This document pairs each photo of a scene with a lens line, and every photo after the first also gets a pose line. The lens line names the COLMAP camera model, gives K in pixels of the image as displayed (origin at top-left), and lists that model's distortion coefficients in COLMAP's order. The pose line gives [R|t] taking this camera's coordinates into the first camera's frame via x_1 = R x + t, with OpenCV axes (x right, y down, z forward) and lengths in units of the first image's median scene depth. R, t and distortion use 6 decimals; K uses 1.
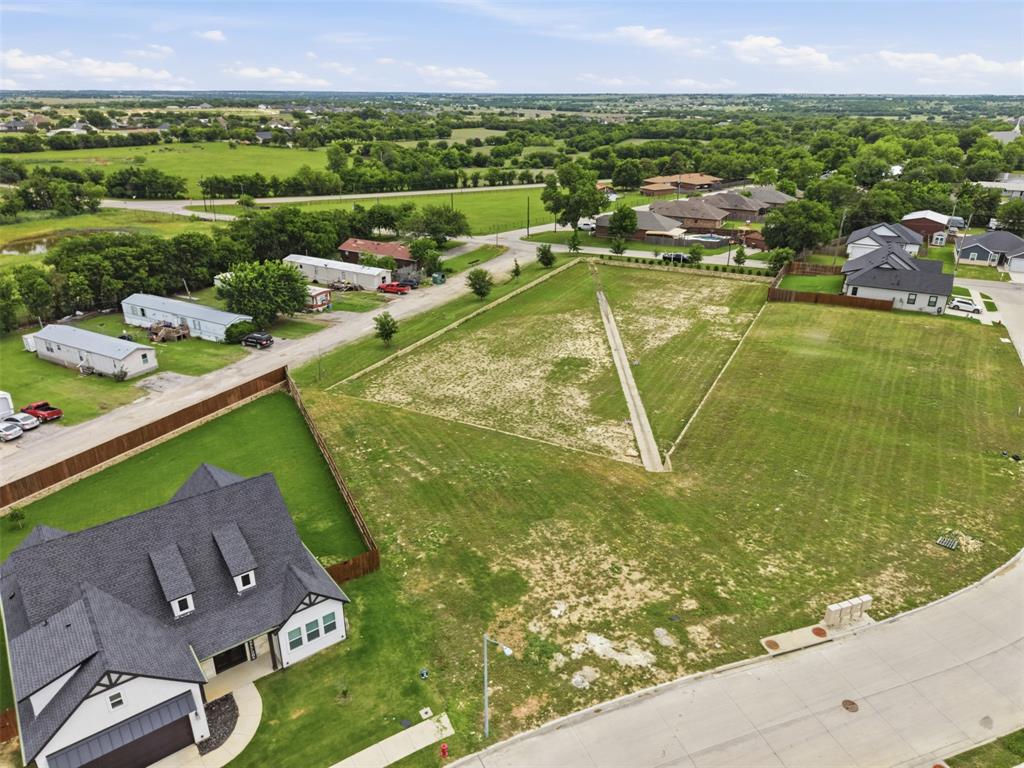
lens RADIAL K [[686.6, 0, 512.0], [0, 686.6, 384.0], [0, 0, 1]] dist [0.029283, -0.040613]
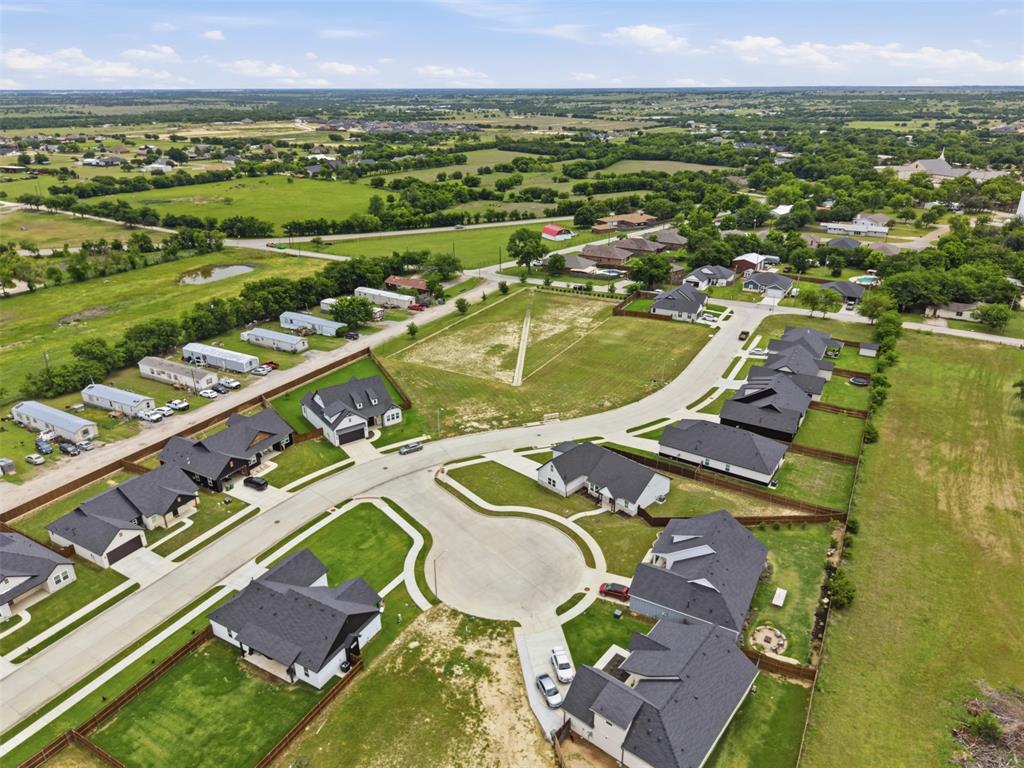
lens RADIAL K [[686.6, 0, 512.0], [0, 686.6, 384.0], [0, 0, 1]] dist [0.029283, -0.040613]
pose [[0.999407, 0.003076, -0.034292, 0.182079], [-0.002839, 0.999972, 0.006954, 0.064684], [0.034313, -0.006852, 0.999388, -1.028694]]
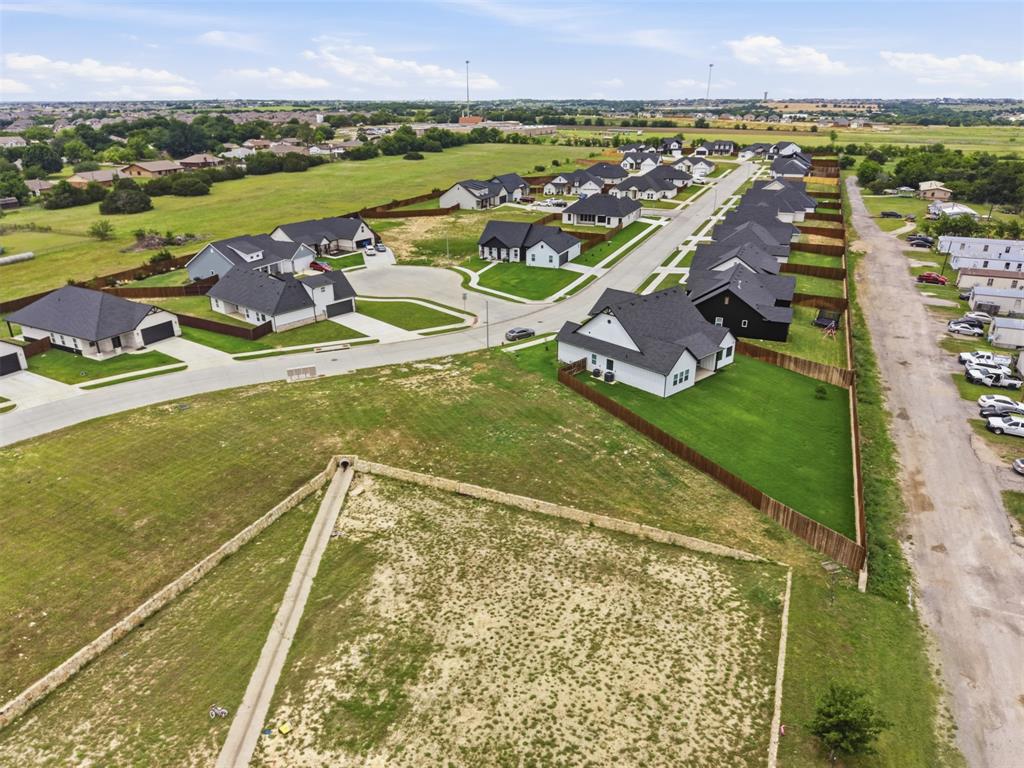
lens RADIAL K [[686.6, 0, 512.0], [0, 686.6, 384.0], [0, 0, 1]] dist [0.029283, -0.040613]
pose [[-0.997561, 0.023897, -0.065581, 0.016062], [-0.029967, 0.701940, 0.711605, -0.448870], [0.063040, 0.711835, -0.699512, 1.056385]]
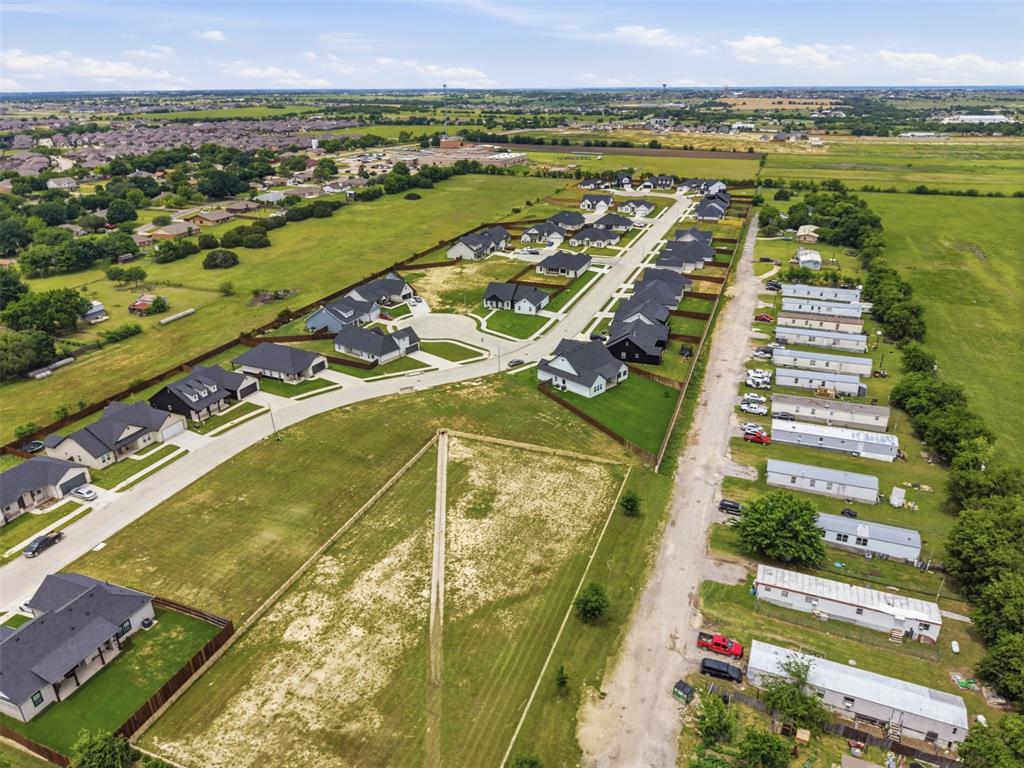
lens RADIAL K [[686.6, 0, 512.0], [0, 686.6, 384.0], [0, 0, 1]] dist [0.029283, -0.040613]
pose [[-0.993578, 0.046780, -0.103030, 0.135032], [-0.042272, 0.691157, 0.721467, -1.049194], [0.104960, 0.721189, -0.684741, 1.578039]]
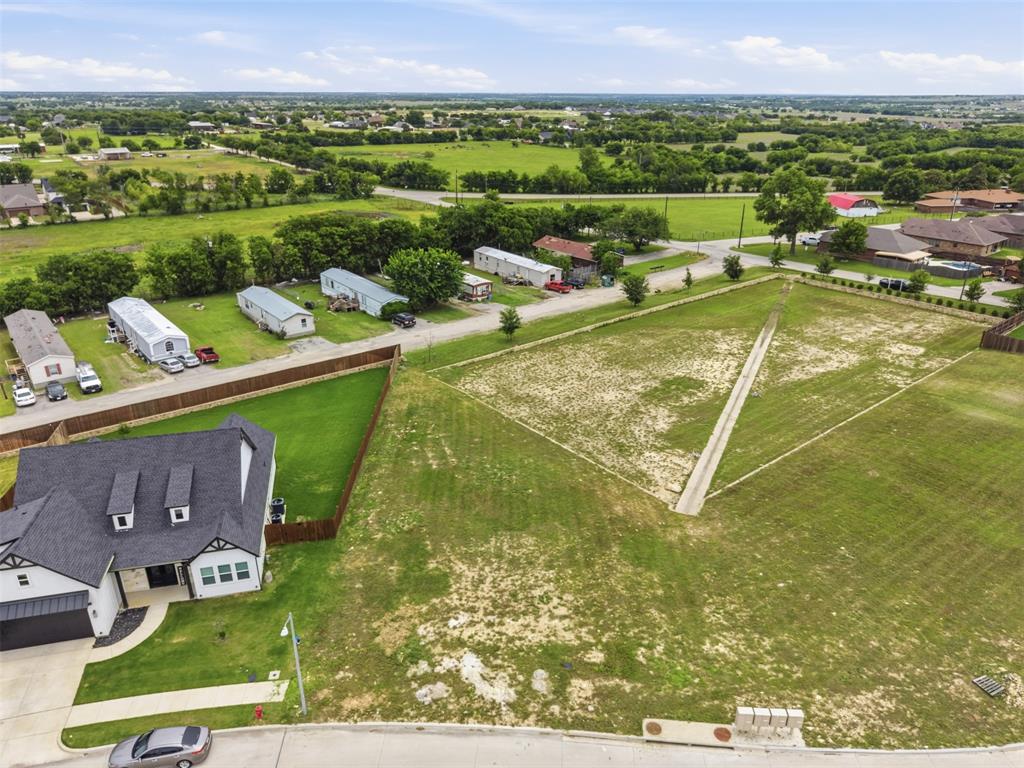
lens RADIAL K [[686.6, 0, 512.0], [0, 686.6, 384.0], [0, 0, 1]] dist [0.029283, -0.040613]
pose [[0.915754, 0.152316, -0.371746, 0.200447], [-0.153541, 0.987787, 0.026496, -0.017024], [0.371242, 0.032814, 0.927956, 0.054045]]
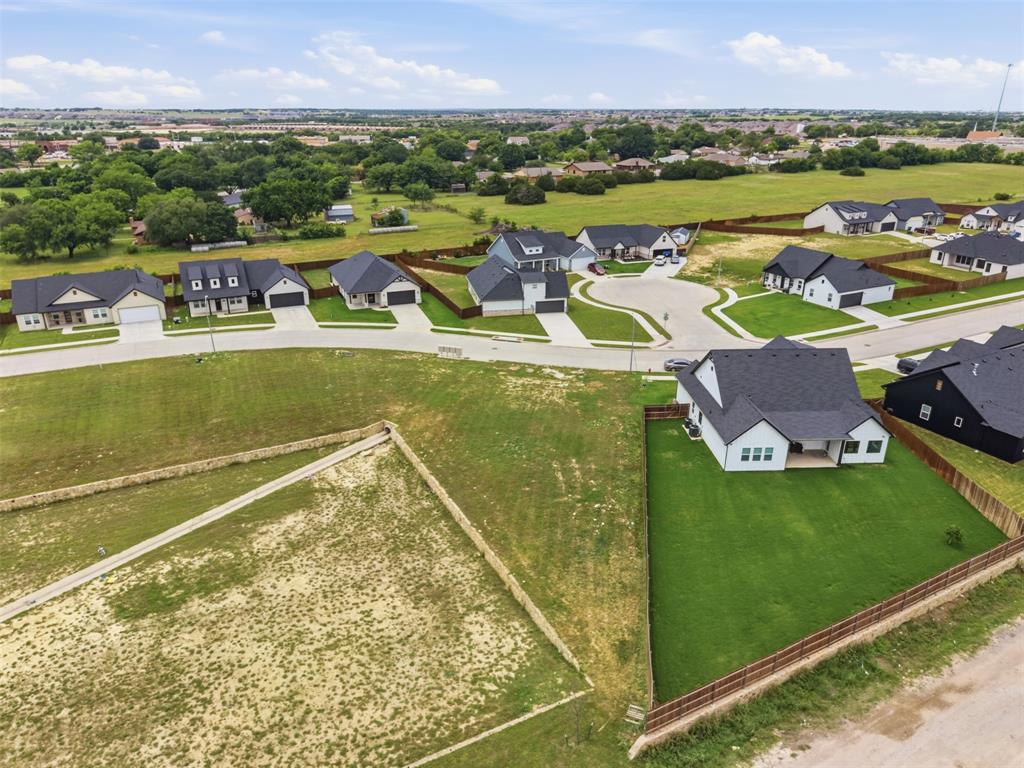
lens RADIAL K [[686.6, 0, 512.0], [0, 686.6, 384.0], [0, 0, 1]] dist [0.029283, -0.040613]
pose [[-0.814774, -0.224182, 0.534683, -0.364713], [0.218452, 0.735547, 0.641287, -0.404119], [-0.537050, 0.639307, -0.550331, 0.943471]]
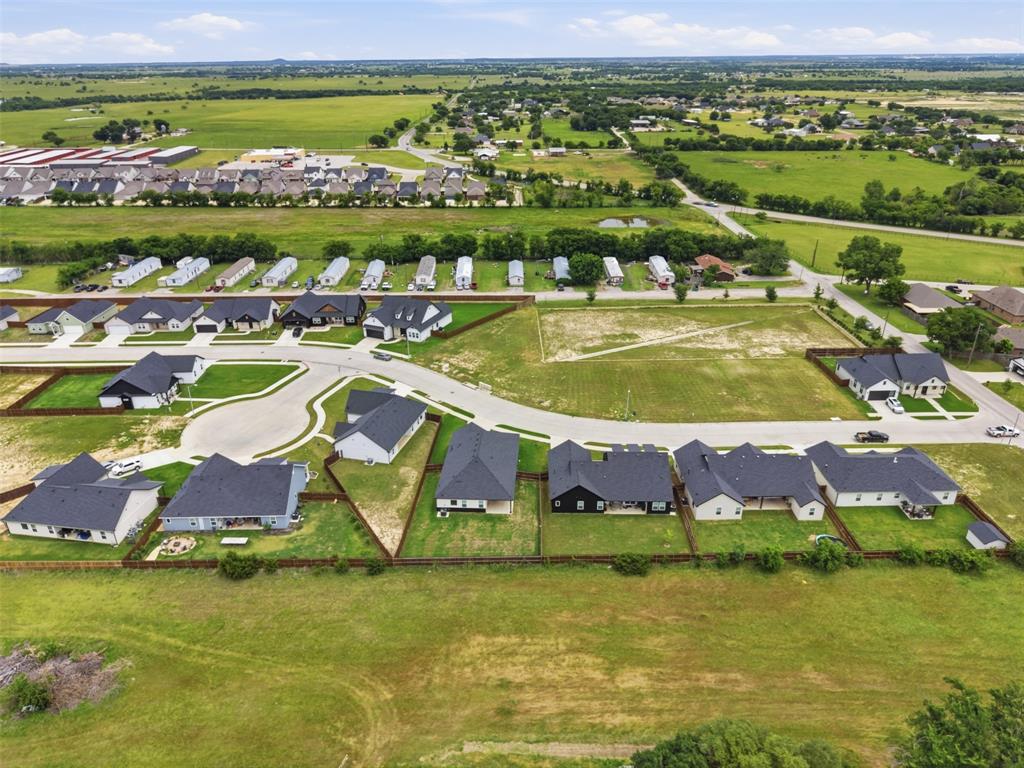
lens RADIAL K [[686.6, 0, 512.0], [0, 686.6, 384.0], [0, 0, 1]] dist [0.029283, -0.040613]
pose [[0.475638, 0.368952, -0.798525, 1.441163], [-0.333822, 0.915586, 0.224200, -0.215988], [0.813837, 0.159927, 0.558652, -0.348088]]
